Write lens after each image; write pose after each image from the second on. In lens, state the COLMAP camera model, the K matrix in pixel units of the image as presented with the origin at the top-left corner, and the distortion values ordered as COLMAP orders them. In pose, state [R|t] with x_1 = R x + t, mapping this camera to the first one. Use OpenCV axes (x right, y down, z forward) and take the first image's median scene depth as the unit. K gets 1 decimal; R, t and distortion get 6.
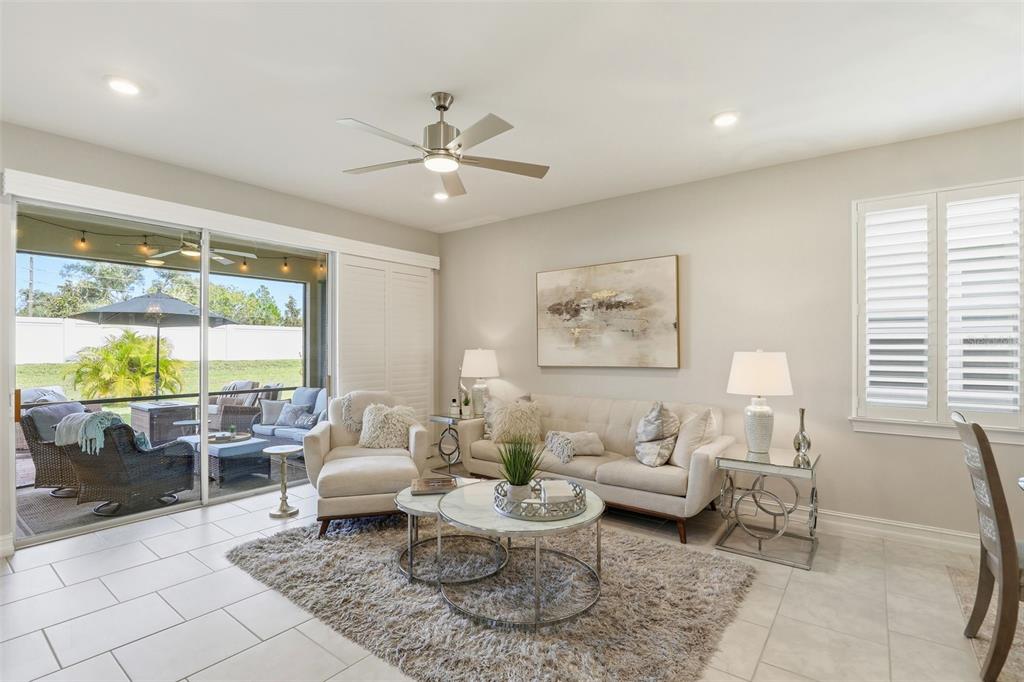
lens RADIAL K [[480.3, 0, 527.9], [0, 480.3, 344.2], [0, 0, 1]] dist [-0.029801, 0.001767]
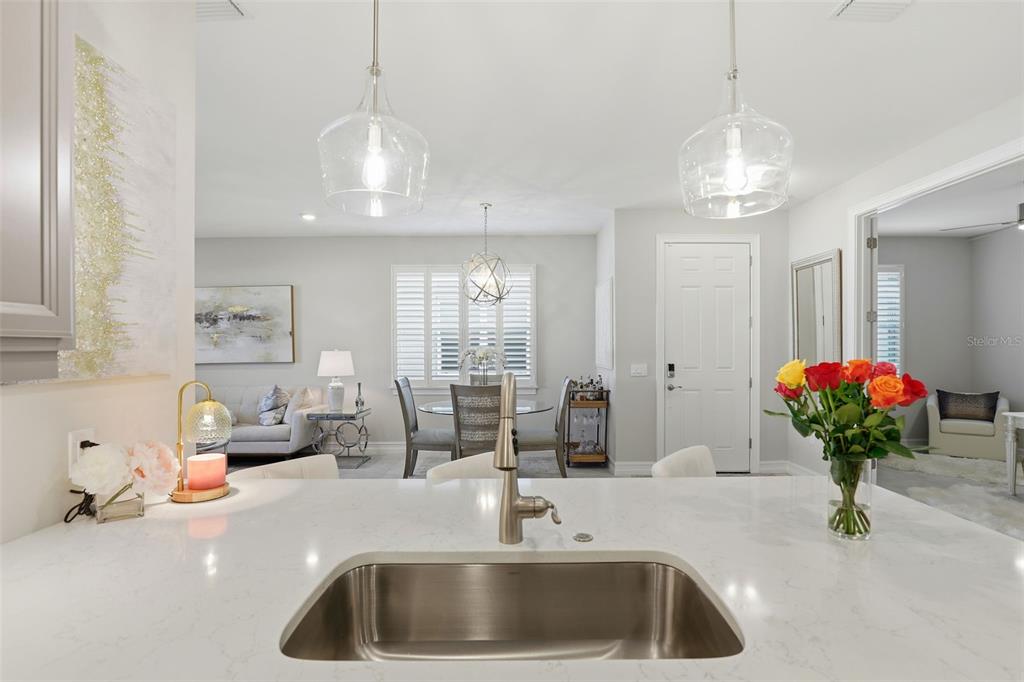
lens RADIAL K [[480.3, 0, 519.7], [0, 480.3, 353.9], [0, 0, 1]] dist [-0.029801, 0.001767]
pose [[0.804970, -0.013170, 0.593169, 0.002392], [-0.001204, 0.999715, 0.023829, -0.011155], [-0.593314, -0.019896, 0.804725, -0.566227]]
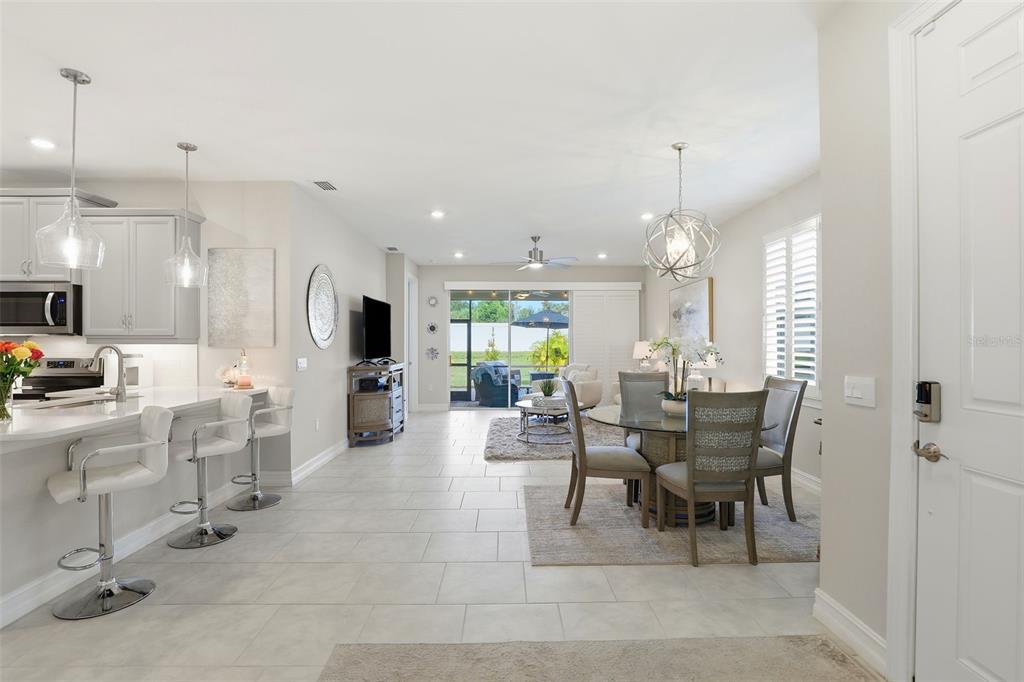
lens RADIAL K [[480.3, 0, 522.5], [0, 480.3, 342.7], [0, 0, 1]] dist [-0.029801, 0.001767]
pose [[0.627936, -0.000272, -0.778265, 1.033547], [0.008185, 0.999947, 0.006255, 0.002143], [0.778222, -0.010297, 0.627905, -0.358993]]
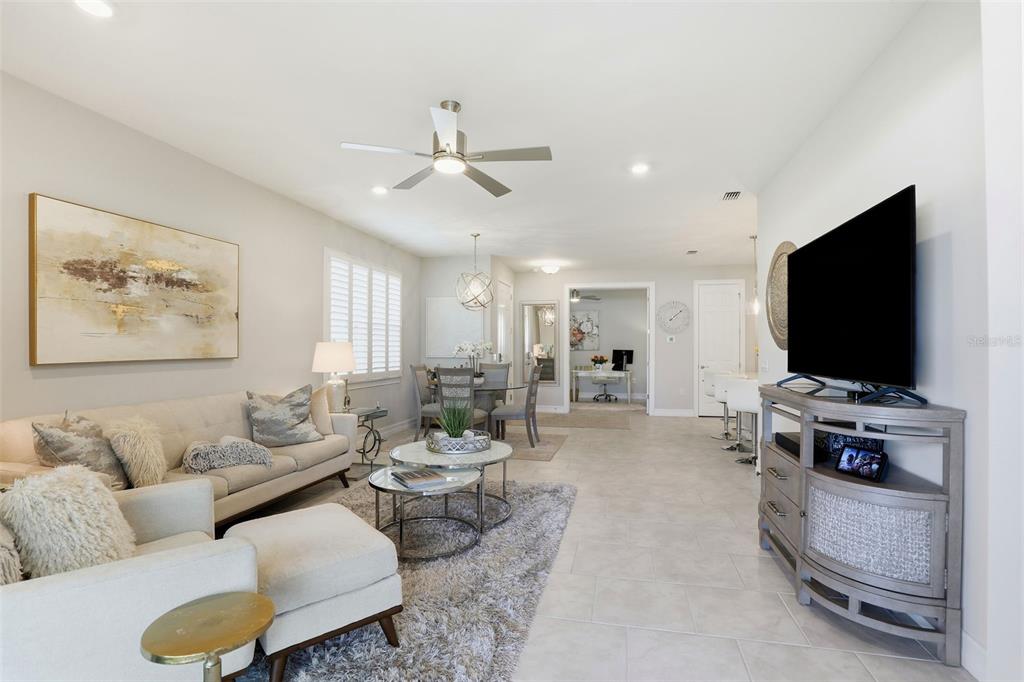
lens RADIAL K [[480.3, 0, 513.4], [0, 480.3, 345.3], [0, 0, 1]] dist [-0.029801, 0.001767]
pose [[-0.396124, 0.004697, 0.918185, -0.779852], [-0.014933, 0.999822, -0.011557, 0.024582], [-0.918076, -0.018289, -0.395983, 0.809365]]
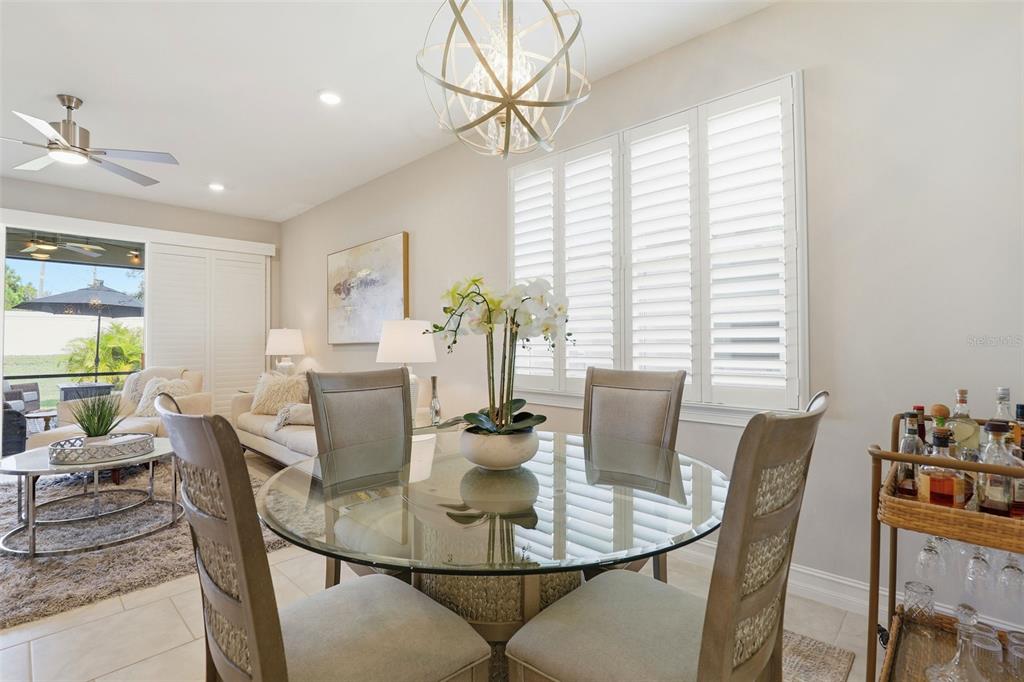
lens RADIAL K [[480.3, 0, 520.3], [0, 480.3, 331.5], [0, 0, 1]] dist [-0.029801, 0.001767]
pose [[0.994081, -0.009332, -0.108236, 0.627051], [0.007916, 0.999878, -0.013502, 0.040351], [0.108349, 0.012565, 0.994034, 0.009174]]
